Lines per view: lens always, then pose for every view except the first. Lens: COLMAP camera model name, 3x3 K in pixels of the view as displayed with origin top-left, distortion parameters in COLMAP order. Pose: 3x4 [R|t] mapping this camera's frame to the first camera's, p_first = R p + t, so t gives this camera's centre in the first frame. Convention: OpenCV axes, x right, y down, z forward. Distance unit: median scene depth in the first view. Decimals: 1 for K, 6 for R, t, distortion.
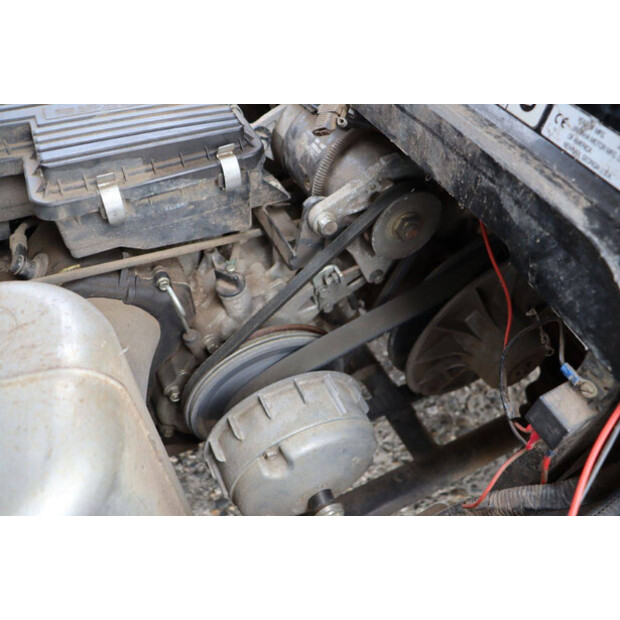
lens RADIAL K [[521.2, 0, 310.9], [0, 521.2, 310.3], [0, 0, 1]] dist [-0.108580, 0.035998]
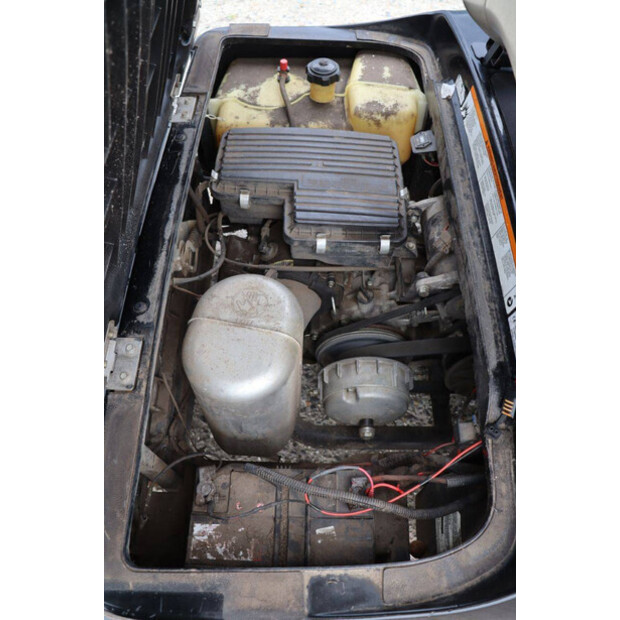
lens RADIAL K [[521.2, 0, 309.4], [0, 521.2, 310.3], [0, 0, 1]] dist [-0.108580, 0.035998]
pose [[0.894902, 0.383900, -0.227534, 0.109498], [-0.339141, 0.916446, 0.212391, -0.347013], [0.290060, -0.112903, 0.950325, -0.835114]]
